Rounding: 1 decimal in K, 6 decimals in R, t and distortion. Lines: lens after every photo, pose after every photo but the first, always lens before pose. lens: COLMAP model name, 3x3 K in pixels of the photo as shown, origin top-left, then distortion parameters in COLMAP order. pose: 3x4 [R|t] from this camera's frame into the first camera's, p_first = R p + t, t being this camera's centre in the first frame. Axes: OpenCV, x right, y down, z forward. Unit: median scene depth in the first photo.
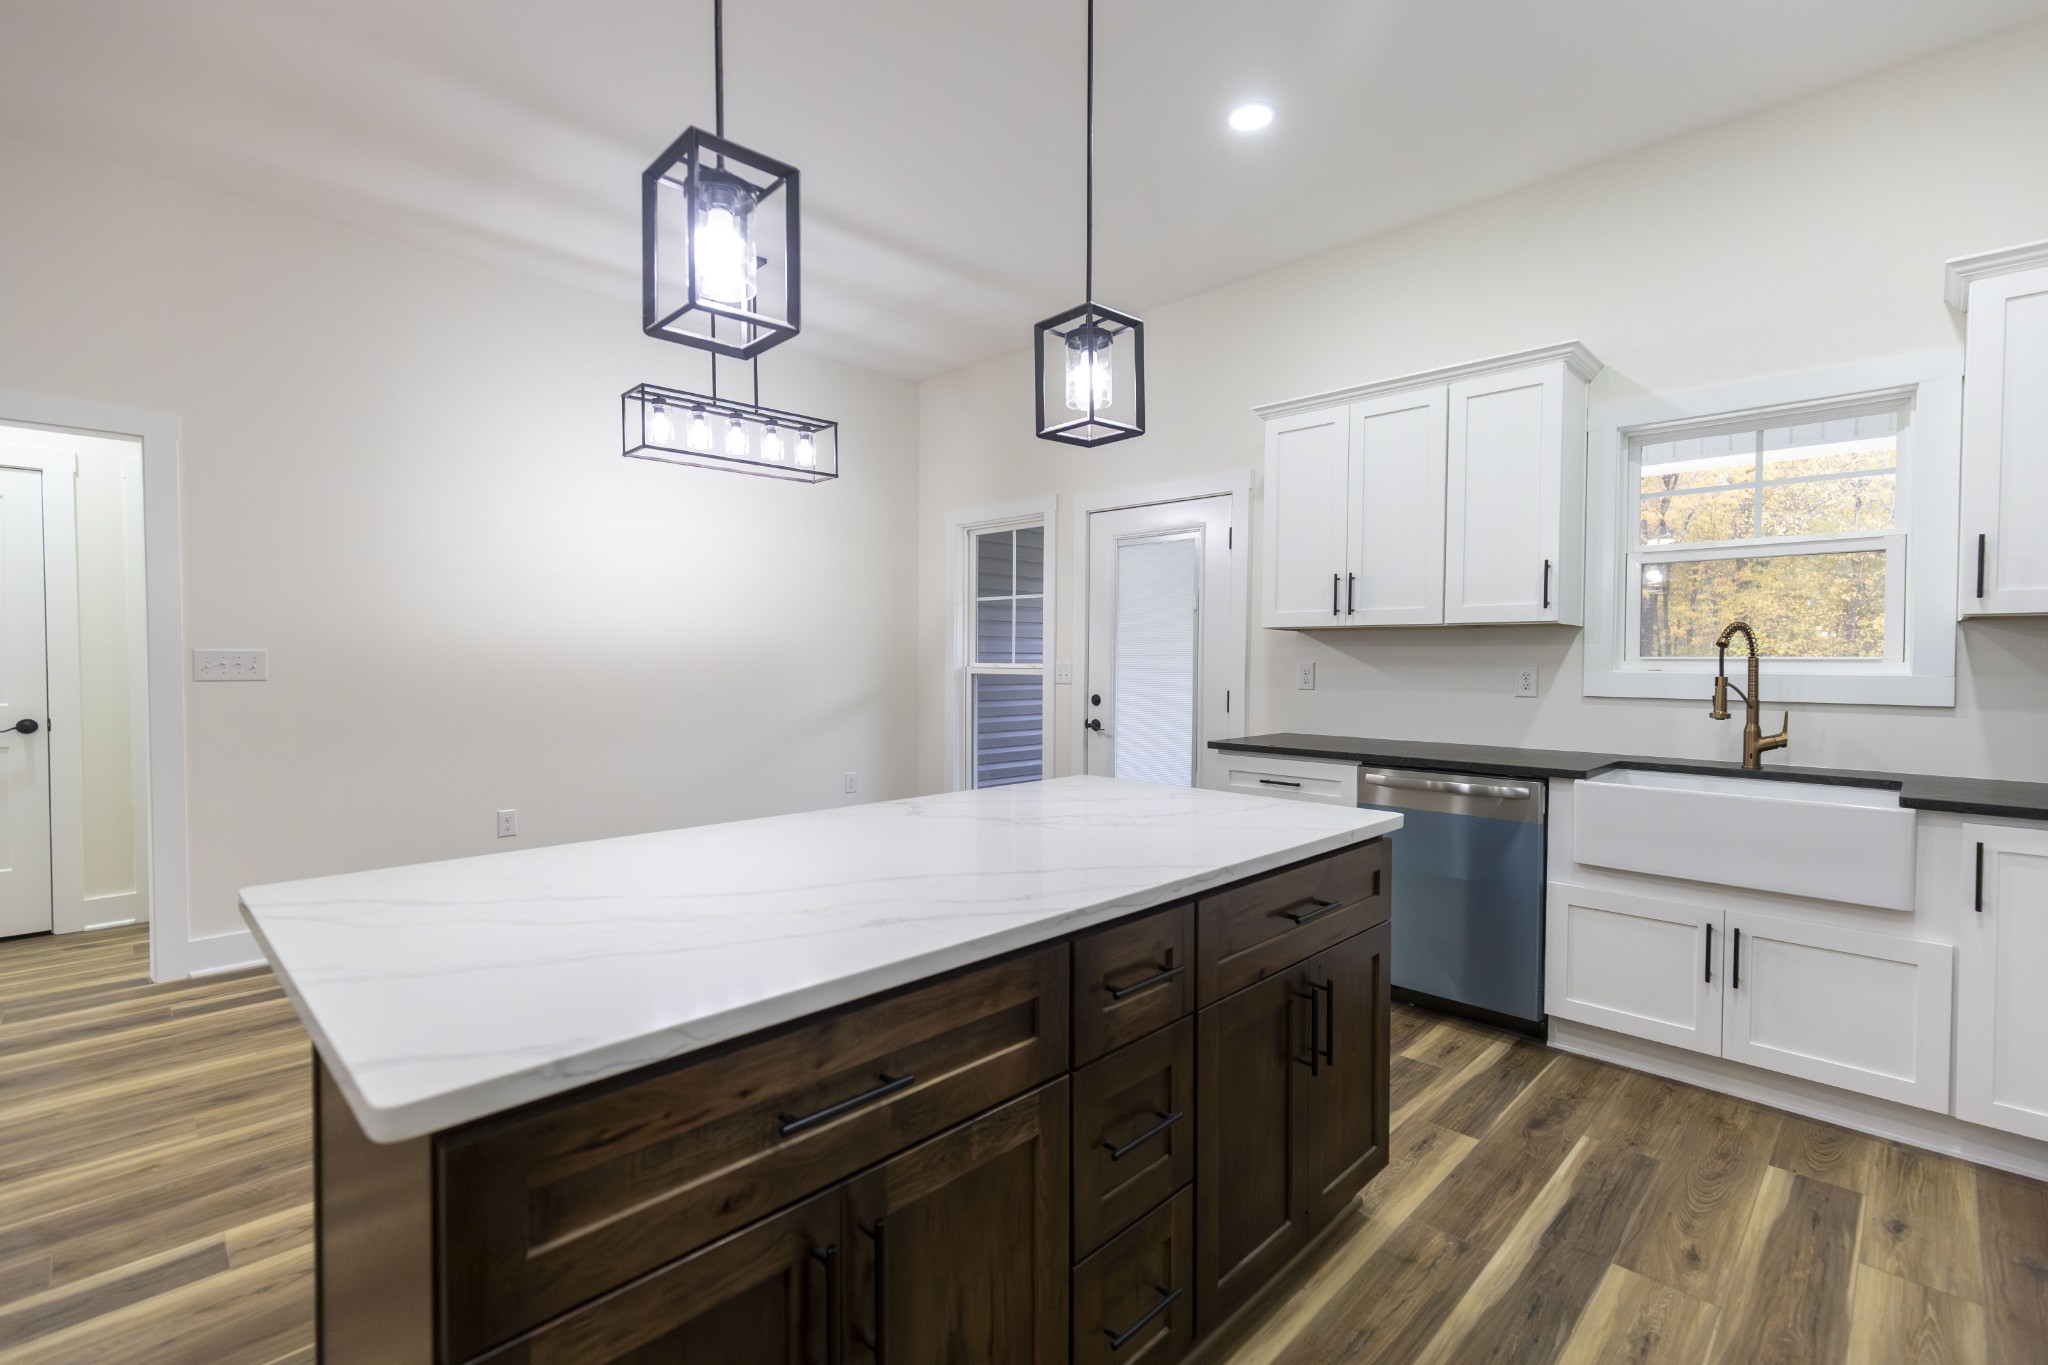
lens RADIAL K [[919.1, 0, 1027.0], [0, 919.1, 681.8], [0, 0, 1]] dist [0.009882, -0.001462]
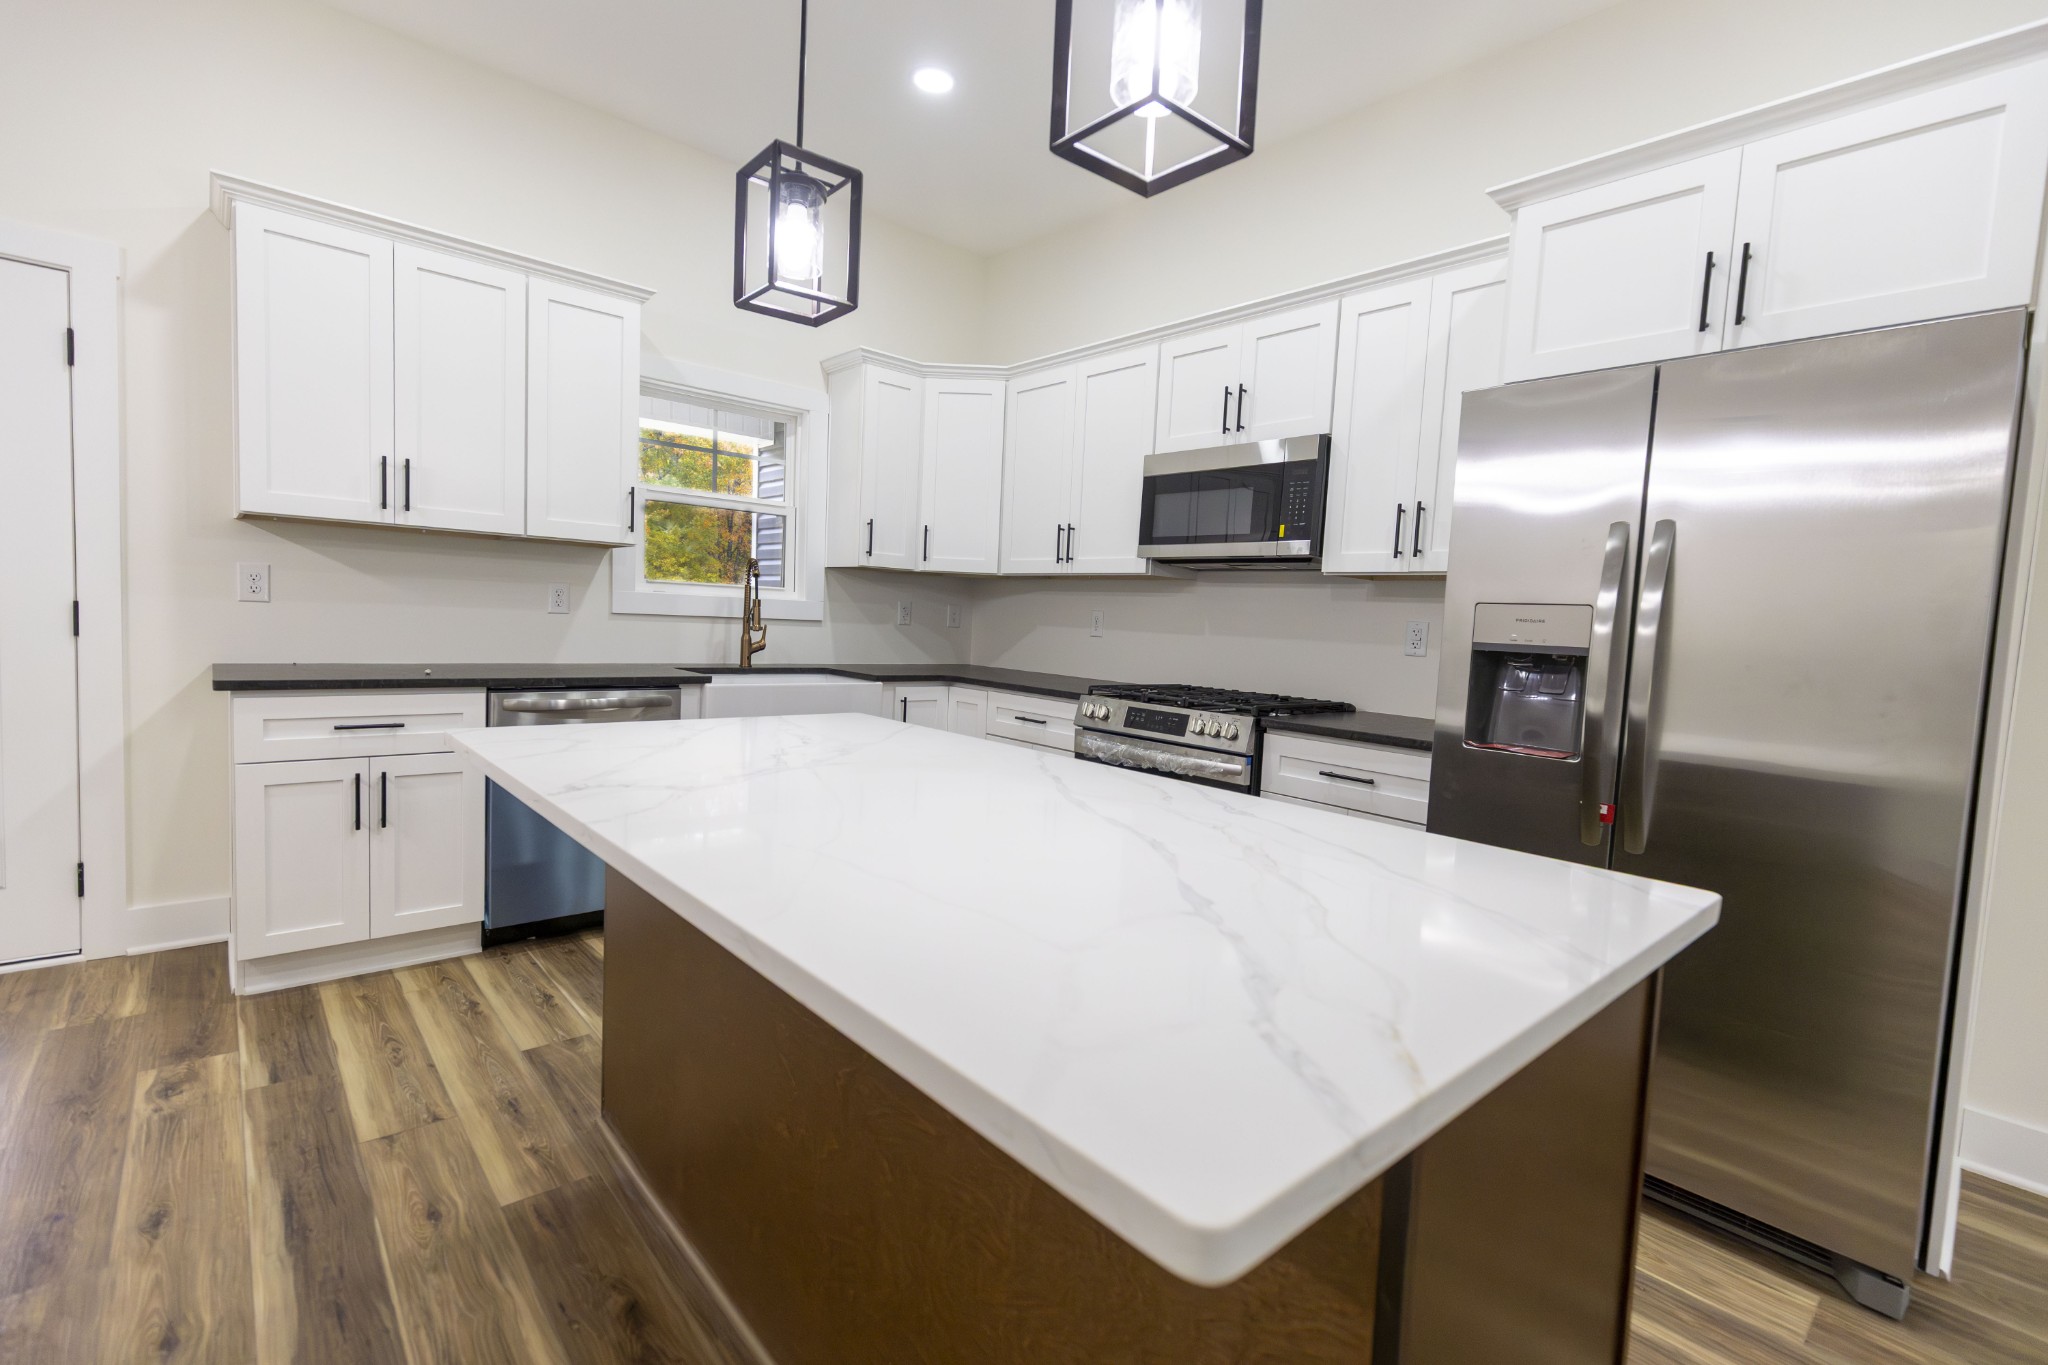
lens RADIAL K [[919.1, 0, 1035.4], [0, 919.1, 680.2], [0, 0, 1]] dist [0.009882, -0.001462]
pose [[0.064829, -0.070956, 0.995371, -0.597539], [-0.021665, 0.997134, 0.072493, 0.006490], [-0.997661, -0.026264, 0.063106, 0.537649]]
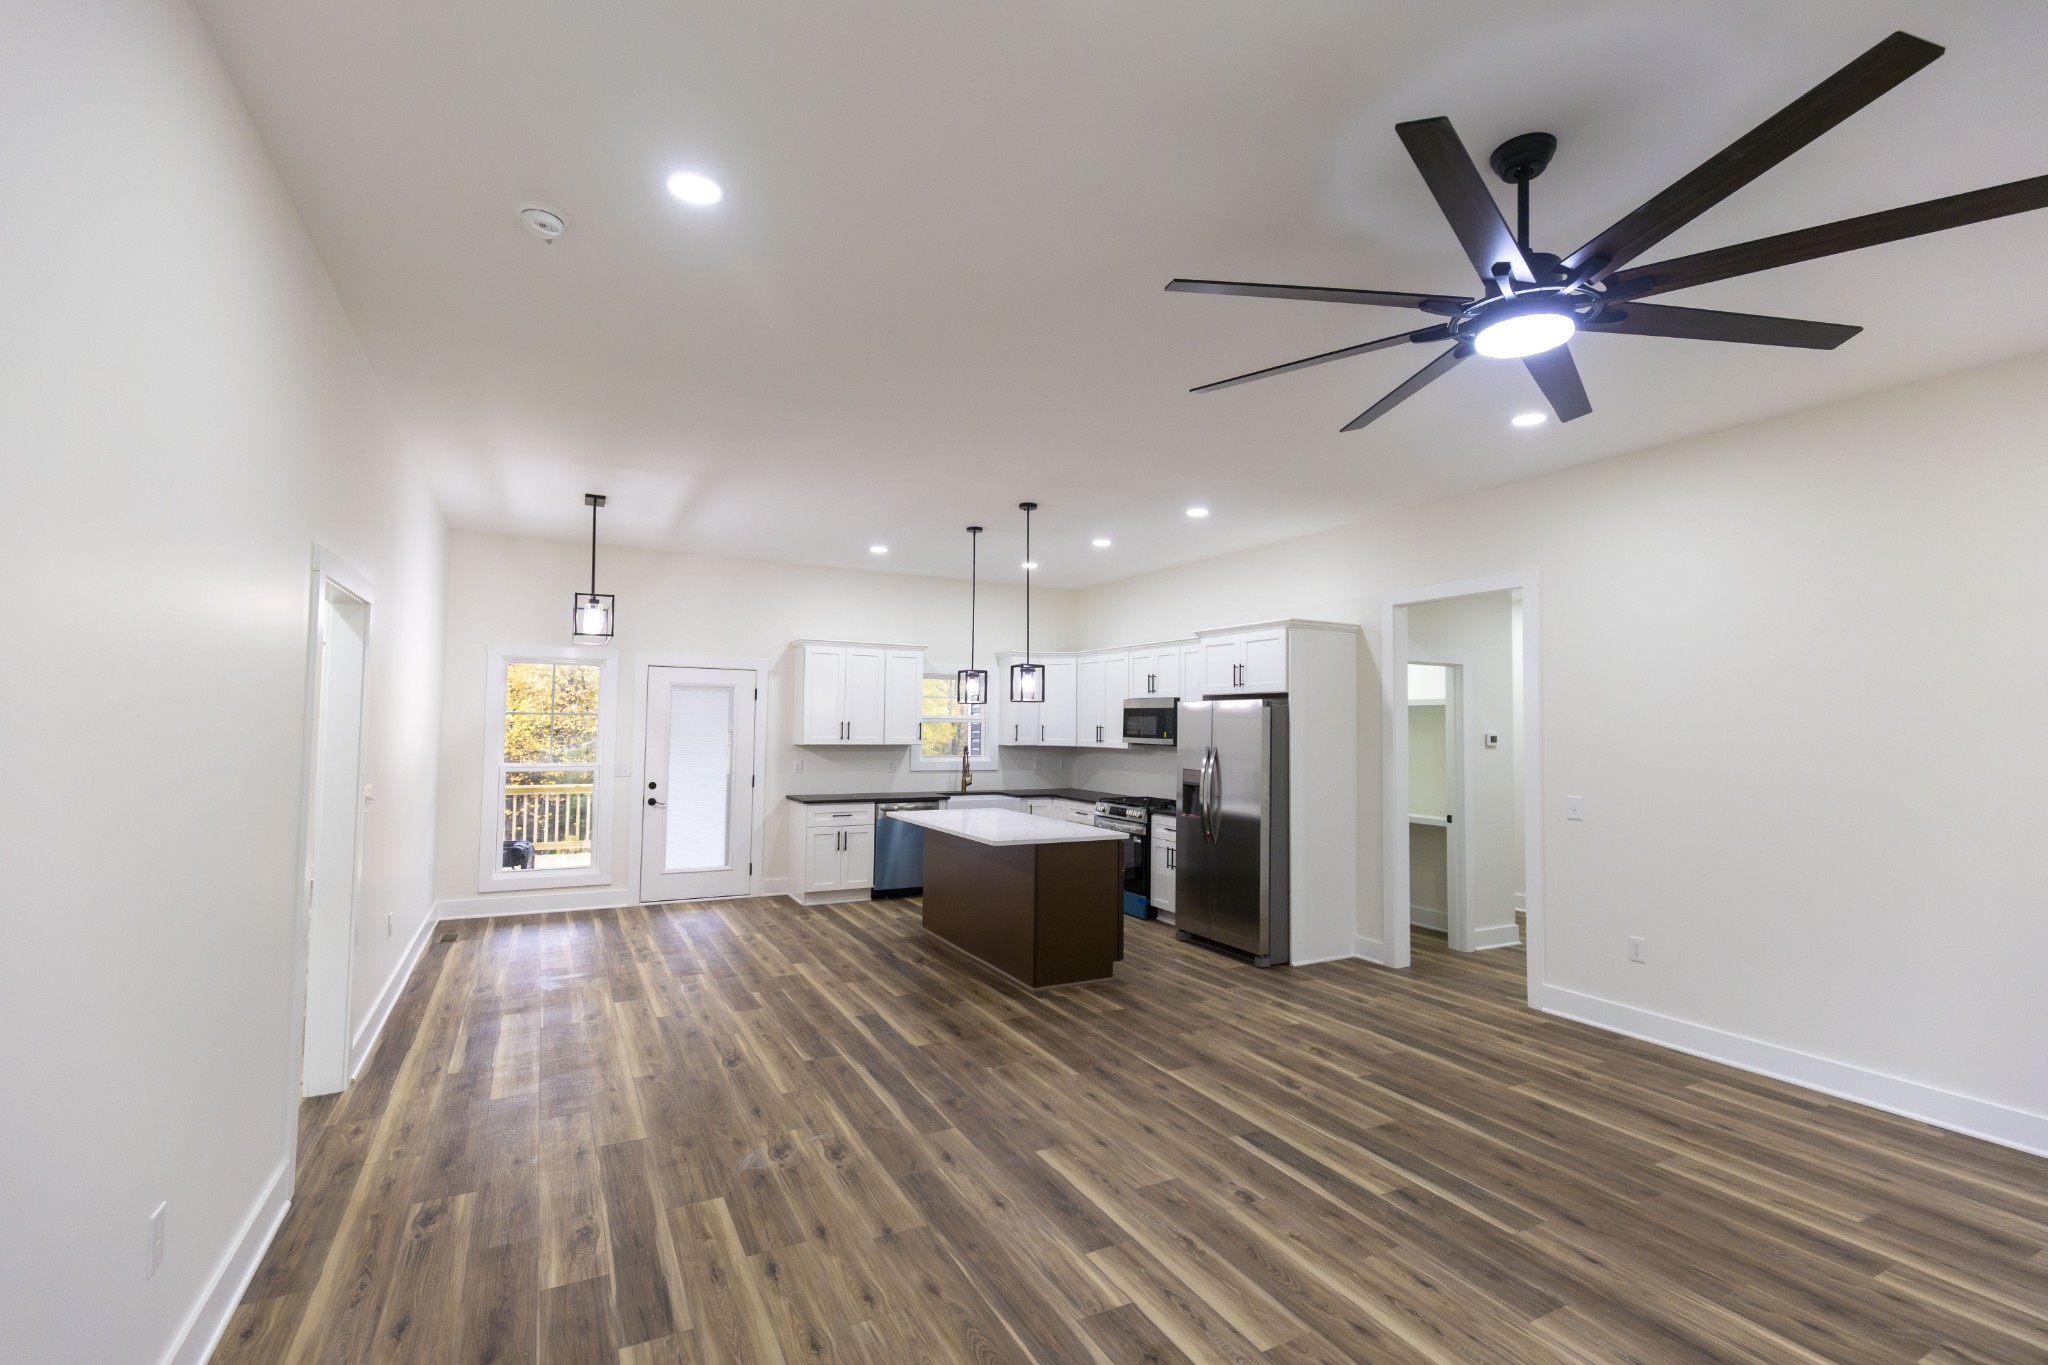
lens RADIAL K [[919.1, 0, 1029.4], [0, 919.1, 696.7], [0, 0, 1]] dist [0.009882, -0.001462]
pose [[0.301919, 0.028615, 0.952904, -2.341895], [0.013108, 0.999330, -0.034163, -0.131949], [-0.953244, 0.022805, 0.301342, -0.172248]]
